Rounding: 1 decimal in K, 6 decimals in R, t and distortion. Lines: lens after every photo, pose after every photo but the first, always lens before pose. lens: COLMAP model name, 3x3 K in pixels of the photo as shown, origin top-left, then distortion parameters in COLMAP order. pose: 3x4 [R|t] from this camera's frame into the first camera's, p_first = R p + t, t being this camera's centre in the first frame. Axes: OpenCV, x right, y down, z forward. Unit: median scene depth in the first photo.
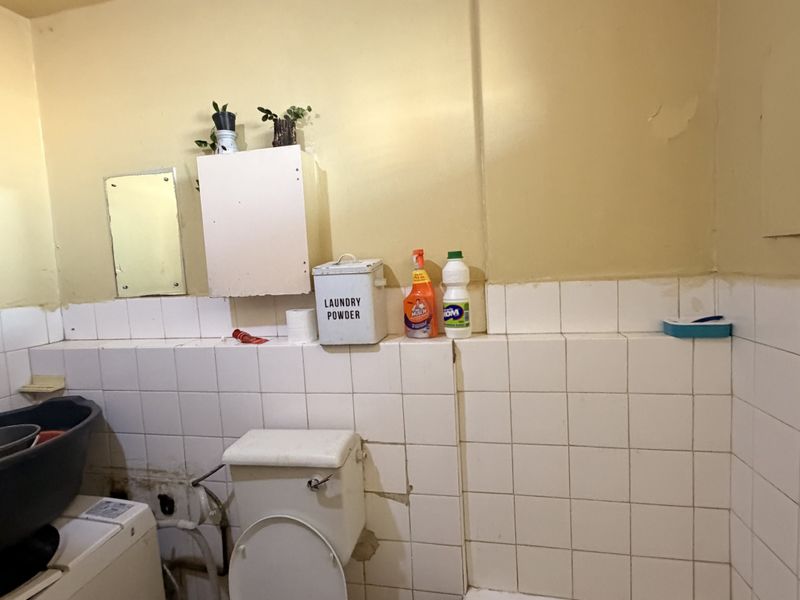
lens RADIAL K [[417.8, 0, 400.0], [0, 417.8, 300.0], [0, 0, 1]] dist [-0.014742, -0.000809]
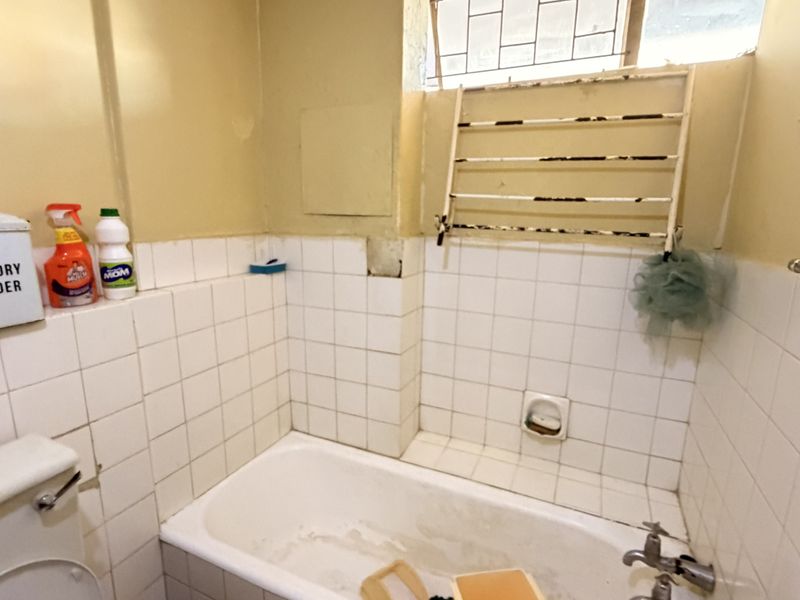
lens RADIAL K [[417.8, 0, 400.0], [0, 417.8, 300.0], [0, 0, 1]] dist [-0.014742, -0.000809]
pose [[0.196881, -0.149466, 0.968967, -0.693112], [0.052051, 0.988511, 0.141904, -0.009745], [-0.979045, 0.022498, 0.202399, 0.160364]]
